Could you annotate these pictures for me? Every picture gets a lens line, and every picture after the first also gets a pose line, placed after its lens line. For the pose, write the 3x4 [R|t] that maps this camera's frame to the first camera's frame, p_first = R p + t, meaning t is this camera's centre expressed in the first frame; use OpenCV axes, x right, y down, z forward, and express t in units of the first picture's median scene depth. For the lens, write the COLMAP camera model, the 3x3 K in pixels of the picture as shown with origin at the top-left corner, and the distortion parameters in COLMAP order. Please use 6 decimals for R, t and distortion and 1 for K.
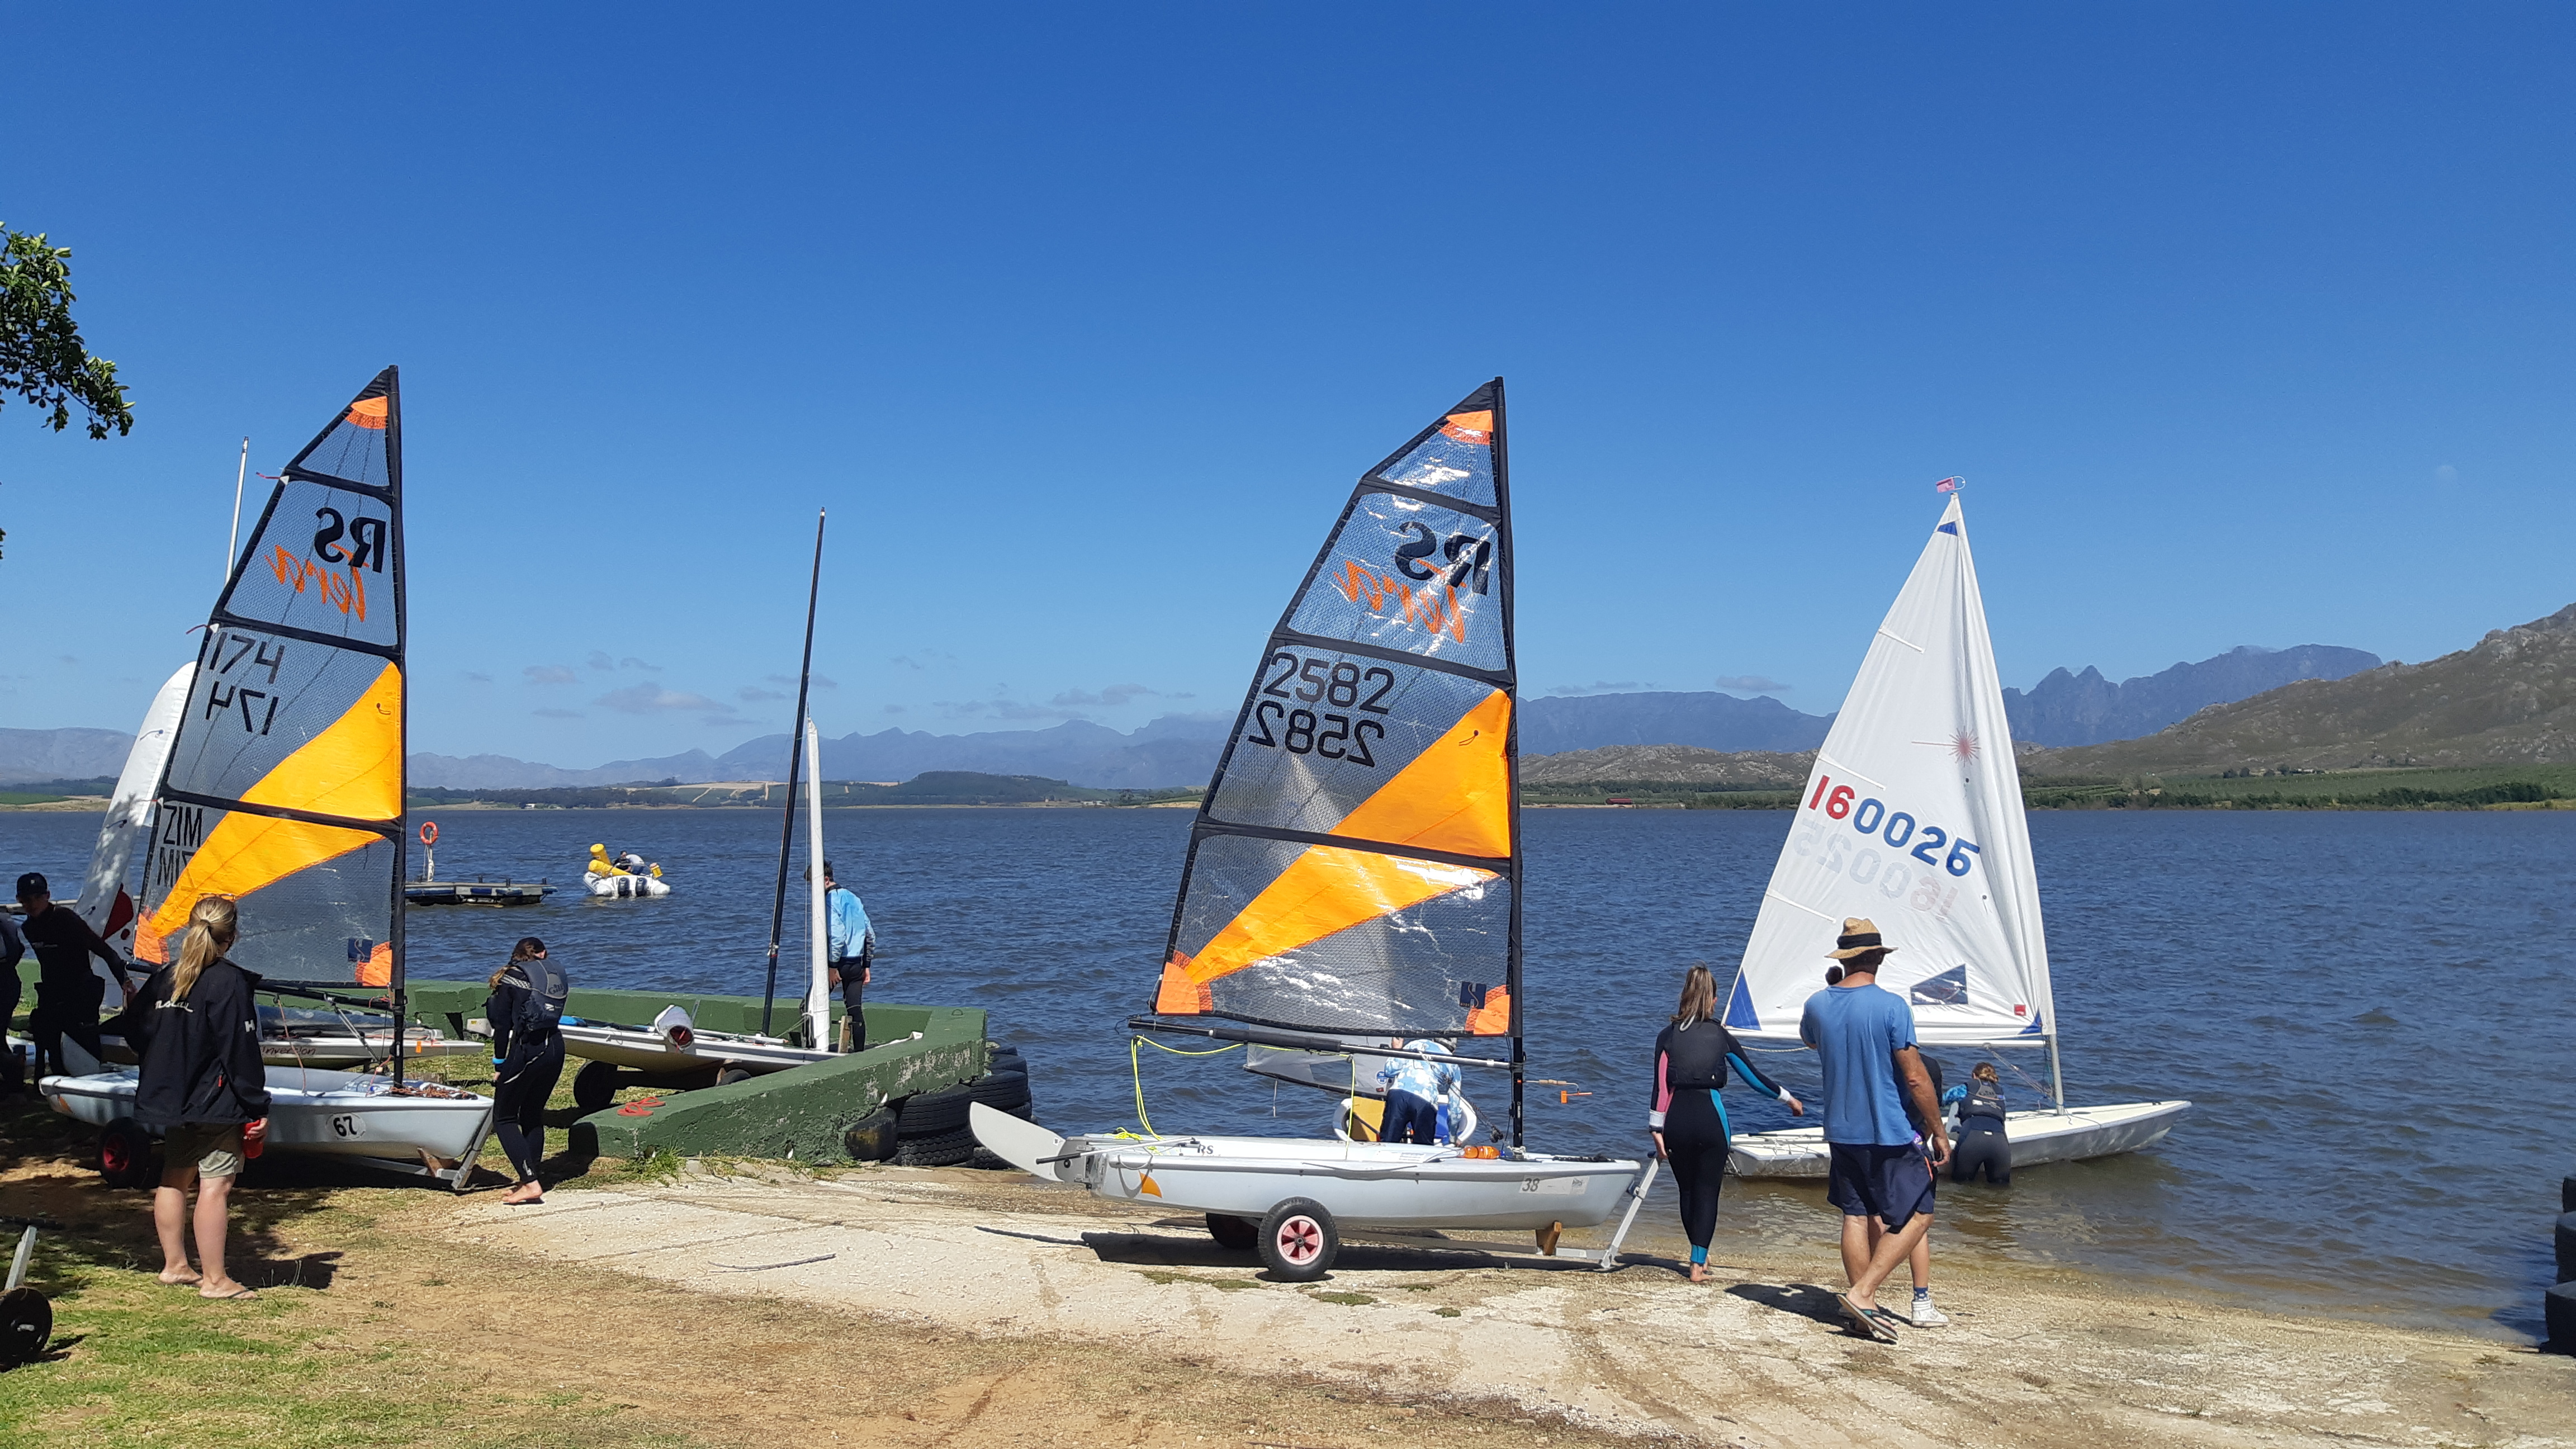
lens RADIAL K [[2024.1, 0, 1288.0], [0, 2024.1, 724.5], [0, 0, 1]] dist [0.070163, -0.129184]
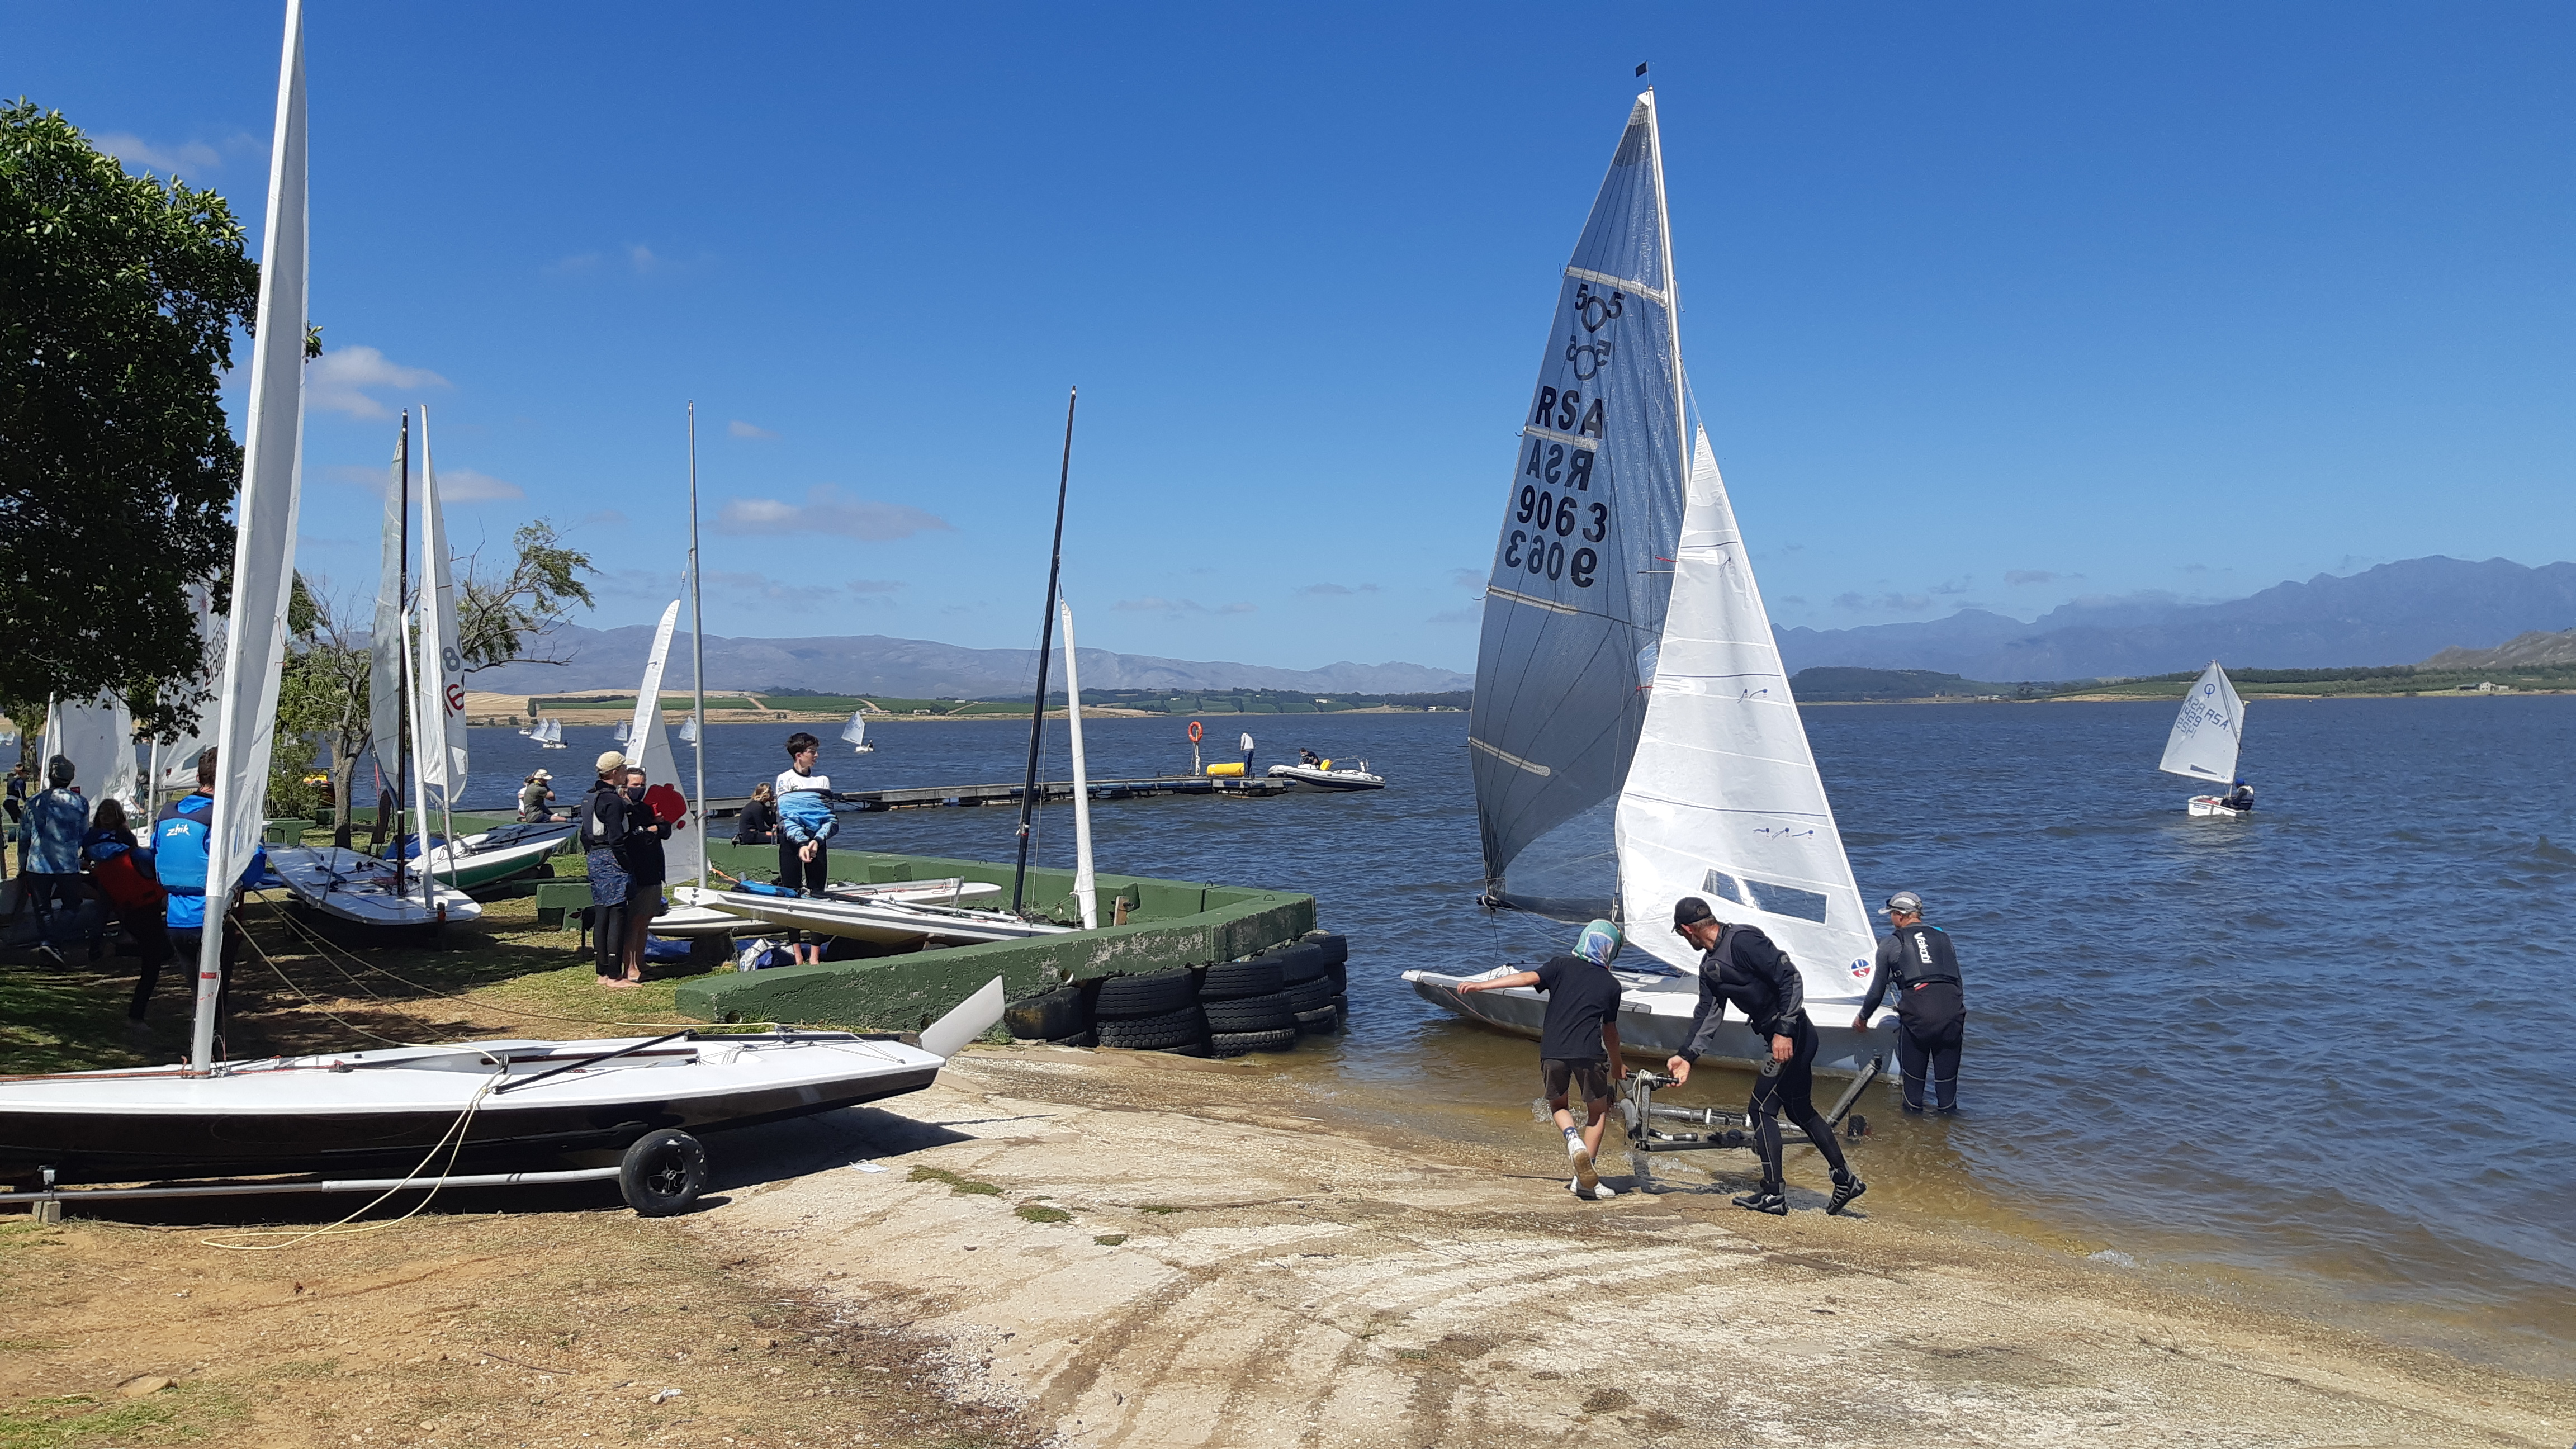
lens RADIAL K [[2024.1, 0, 1288.0], [0, 2024.1, 724.5], [0, 0, 1]] dist [0.070163, -0.129184]
pose [[0.902342, -0.010896, -0.430883, 0.325206], [0.032092, 0.998604, 0.041954, 0.023230], [0.429824, -0.051685, 0.901432, 0.166727]]
